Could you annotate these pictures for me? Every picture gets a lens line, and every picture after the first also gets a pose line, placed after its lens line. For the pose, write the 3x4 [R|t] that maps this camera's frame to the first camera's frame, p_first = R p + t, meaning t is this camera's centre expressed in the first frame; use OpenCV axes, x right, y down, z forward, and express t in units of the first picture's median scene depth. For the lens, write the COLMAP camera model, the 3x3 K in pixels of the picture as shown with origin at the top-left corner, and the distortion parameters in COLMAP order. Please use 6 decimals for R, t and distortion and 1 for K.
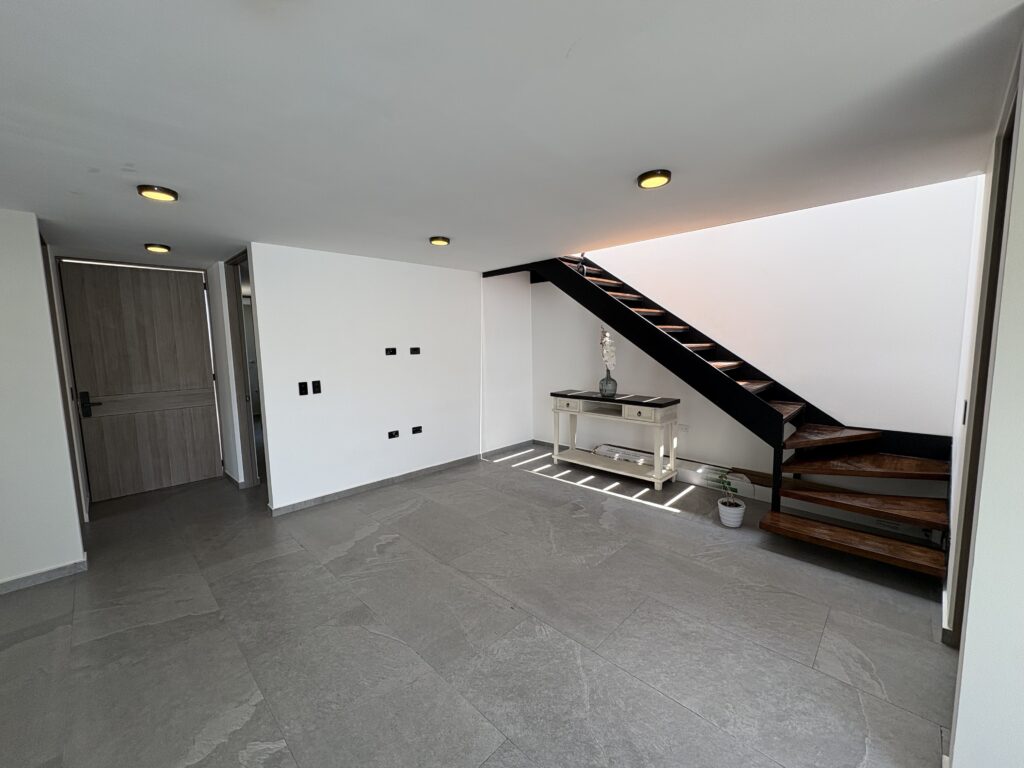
lens RADIAL K [[410.4, 0, 515.5], [0, 410.4, 384.3], [0, 0, 1]] dist [-0.000483, 0.000941]
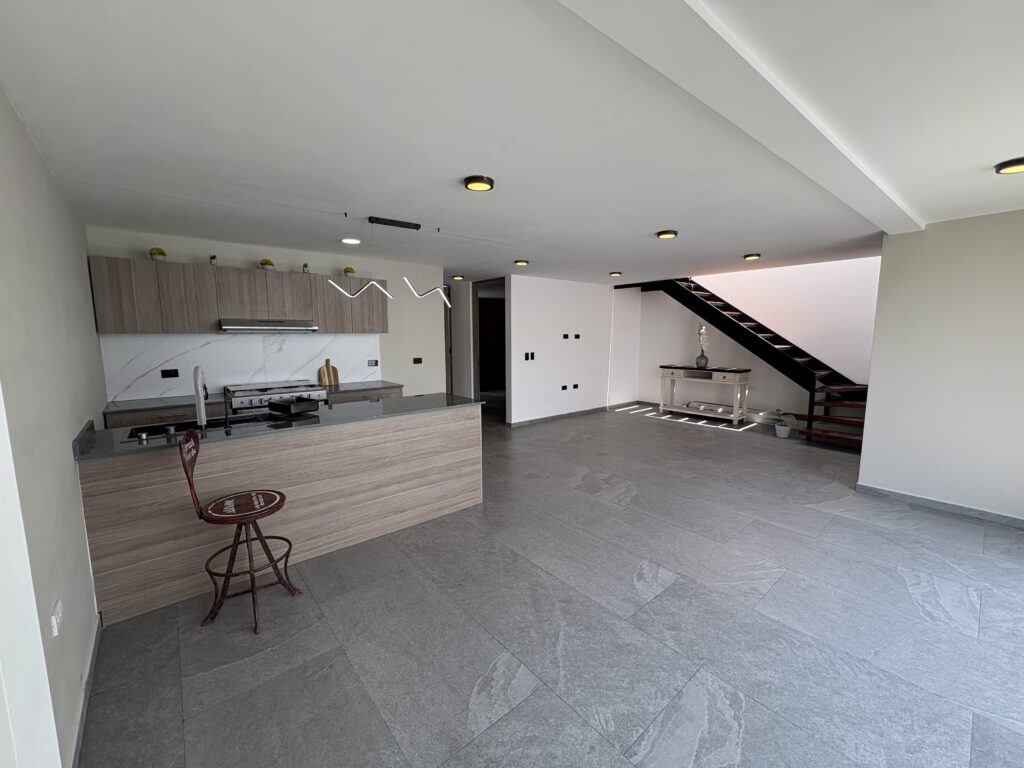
lens RADIAL K [[410.4, 0, 512.4], [0, 410.4, 387.1], [0, 0, 1]] dist [-0.000483, 0.000941]
pose [[0.994490, 0.026260, -0.101486, -0.347280], [-0.023426, 0.999304, 0.029018, 0.079588], [0.102177, -0.026481, 0.994414, -0.661857]]
